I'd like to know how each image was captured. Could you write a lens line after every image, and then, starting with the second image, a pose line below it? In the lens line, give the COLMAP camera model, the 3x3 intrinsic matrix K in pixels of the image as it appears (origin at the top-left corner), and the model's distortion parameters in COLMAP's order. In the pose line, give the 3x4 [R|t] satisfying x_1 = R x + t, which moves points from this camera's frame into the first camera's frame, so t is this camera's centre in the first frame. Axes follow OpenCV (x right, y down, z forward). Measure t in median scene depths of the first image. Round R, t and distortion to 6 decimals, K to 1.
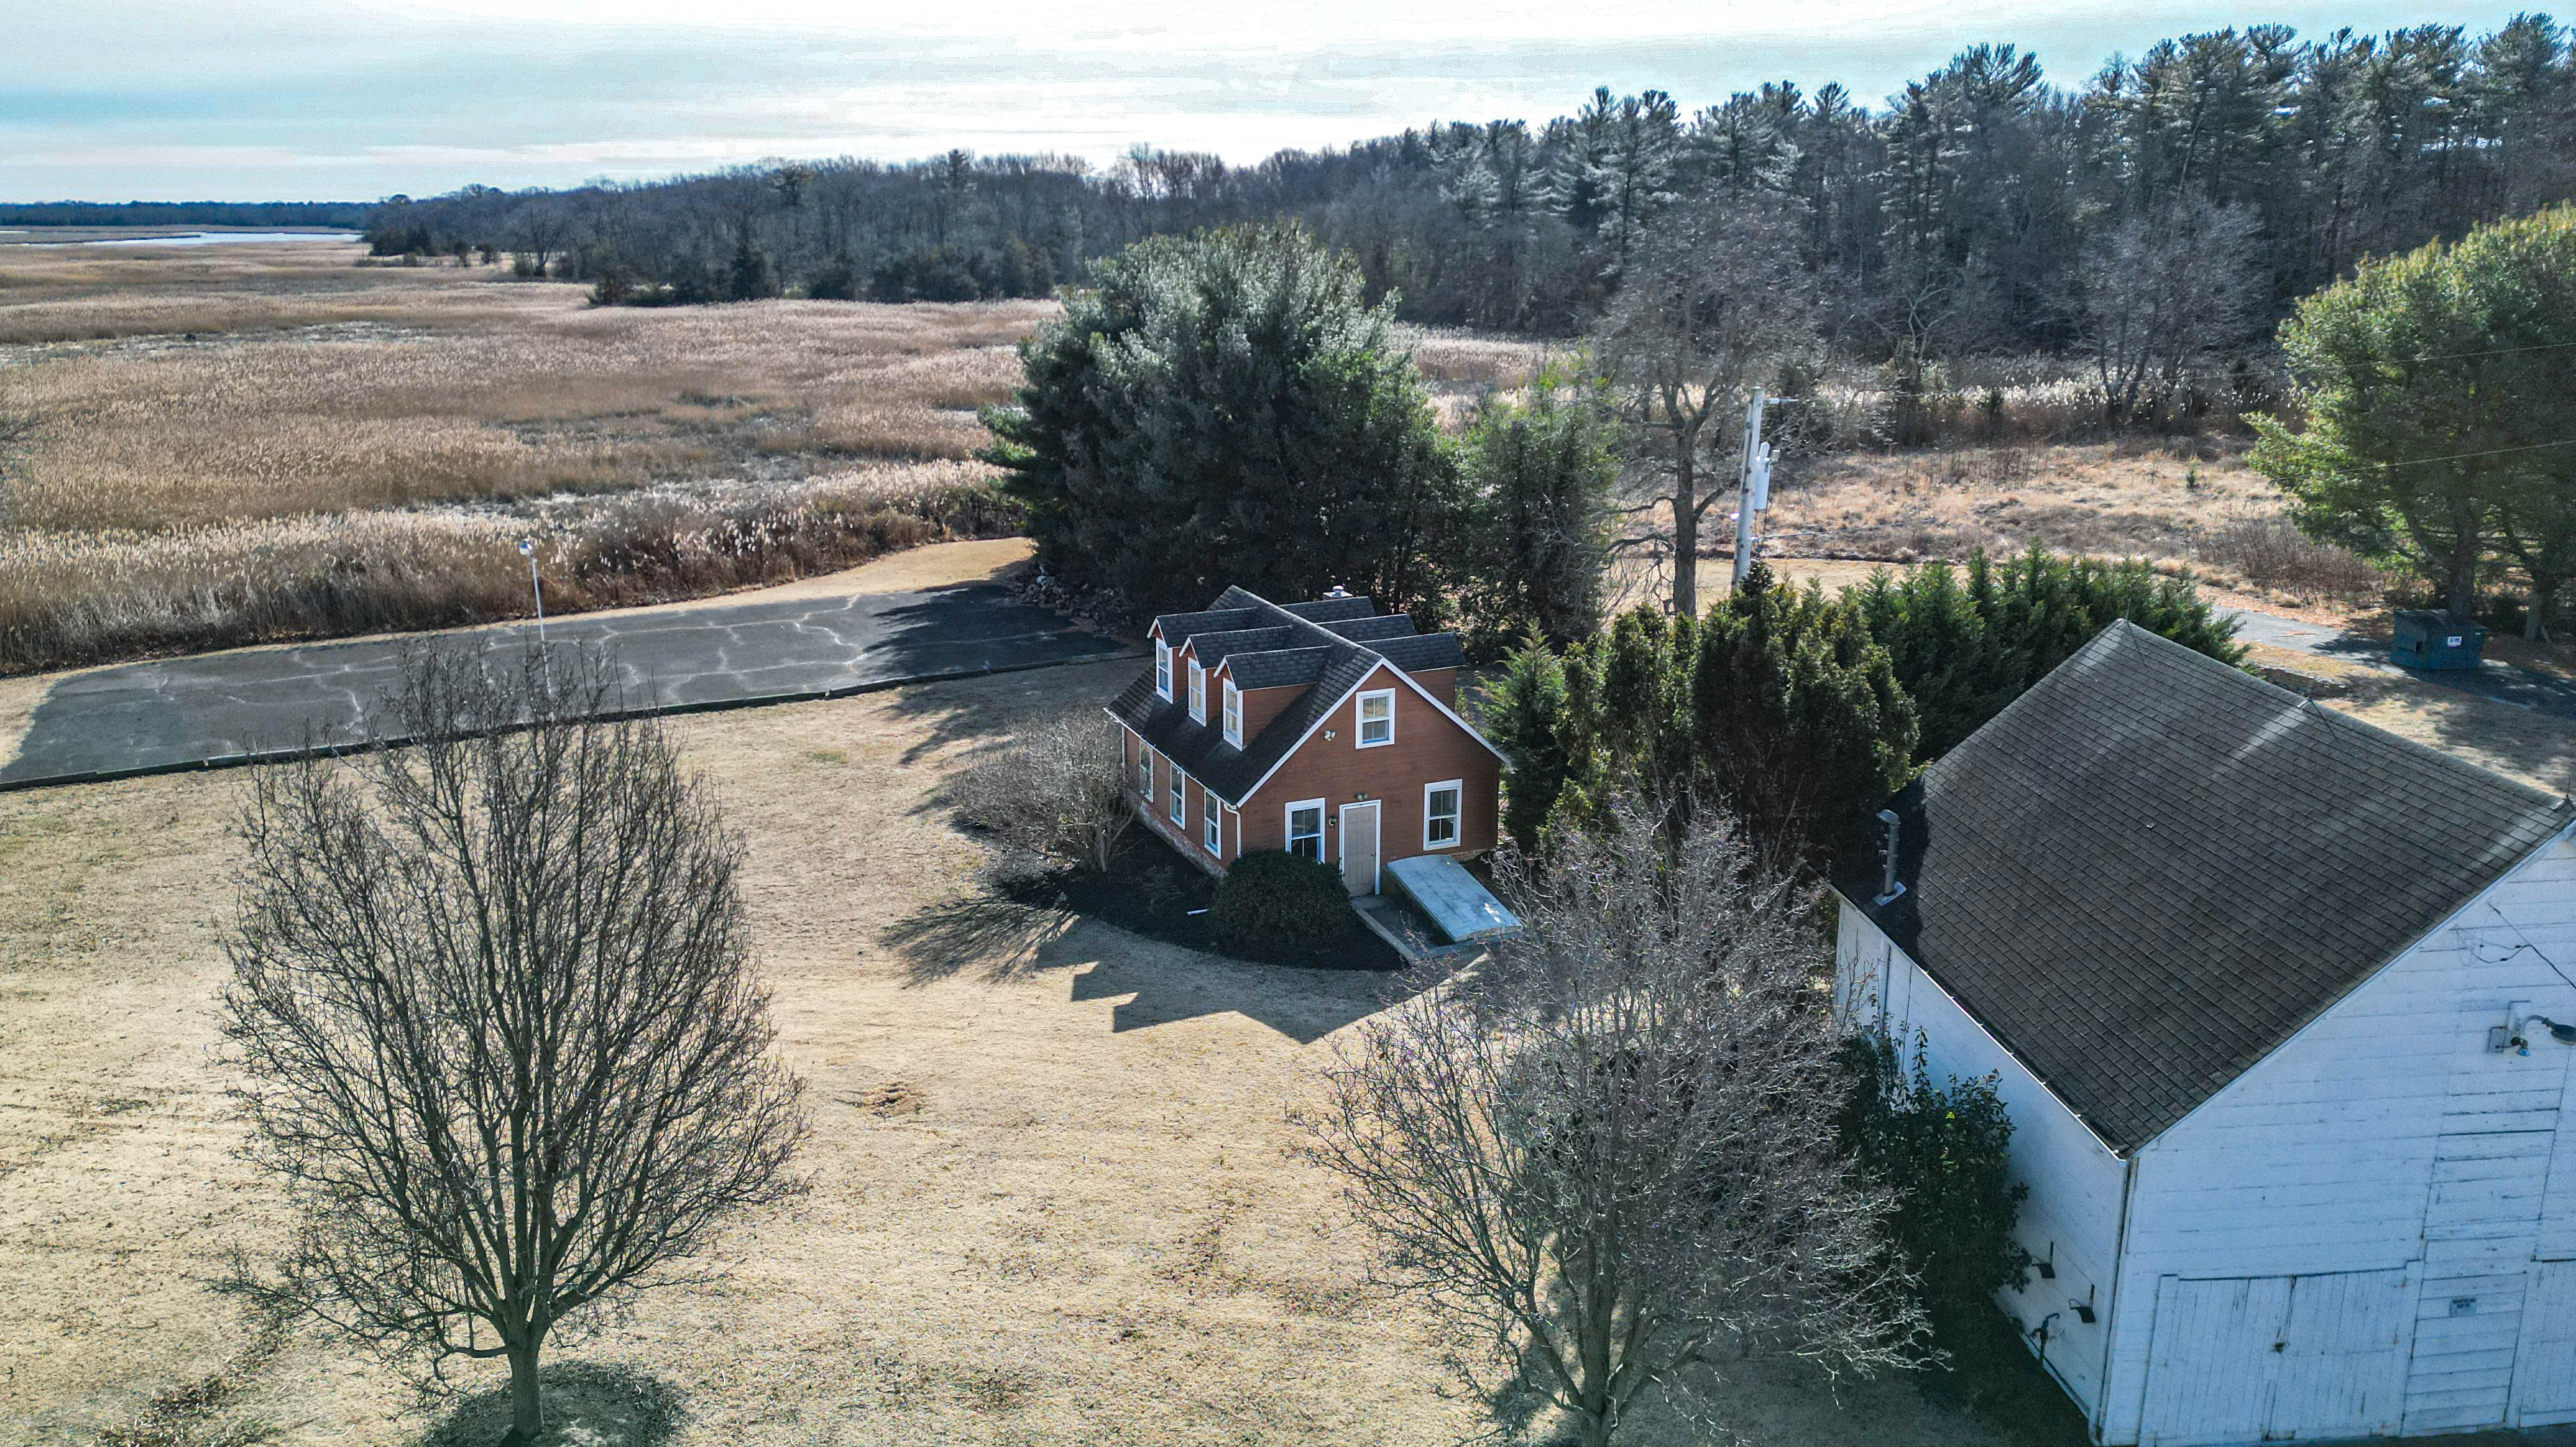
lens RADIAL K [[1841.3, 0, 1288.0], [0, 1841.3, 723.5], [0, 0, 1]] dist [0.206711, -0.000083]
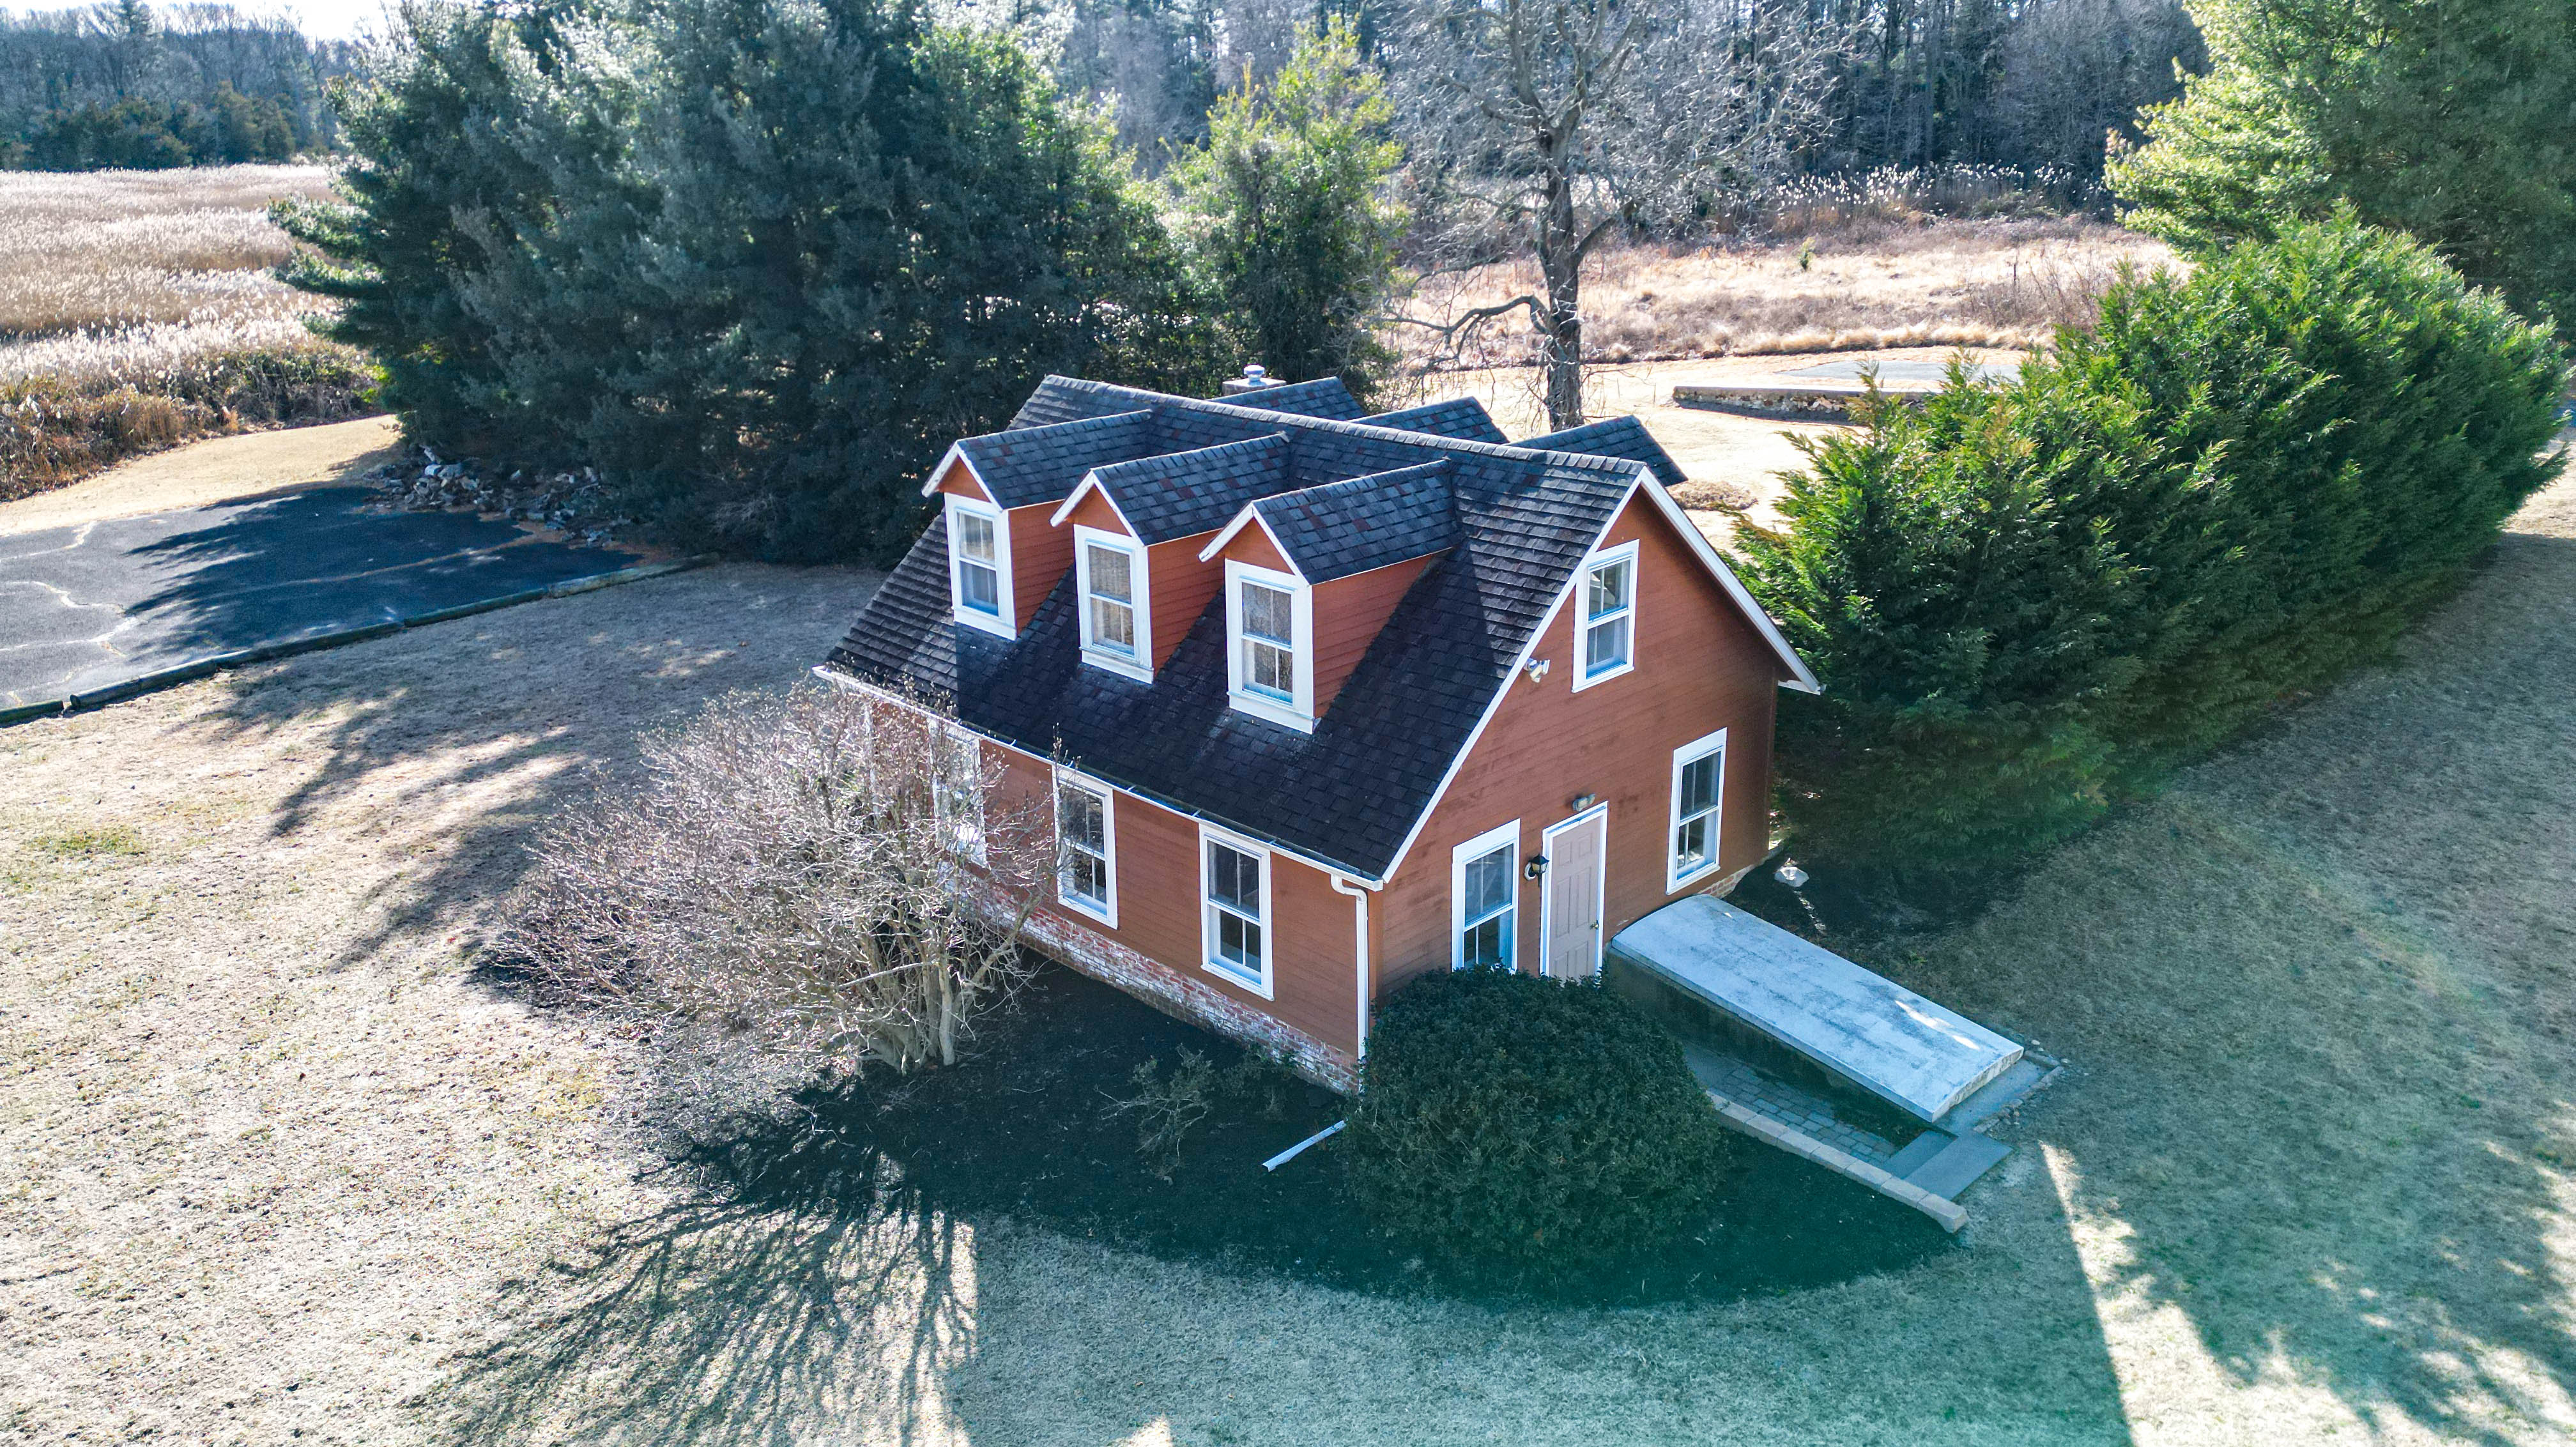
lens RADIAL K [[1791.3, 0, 1288.0], [0, 1791.3, 723.5], [0, 0, 1]] dist [0.129821, -0.120224]
pose [[0.933073, -0.132883, 0.334241, -0.115896], [0.113019, 0.990504, 0.078284, -0.013543], [-0.341470, -0.035269, 0.939231, 0.452136]]
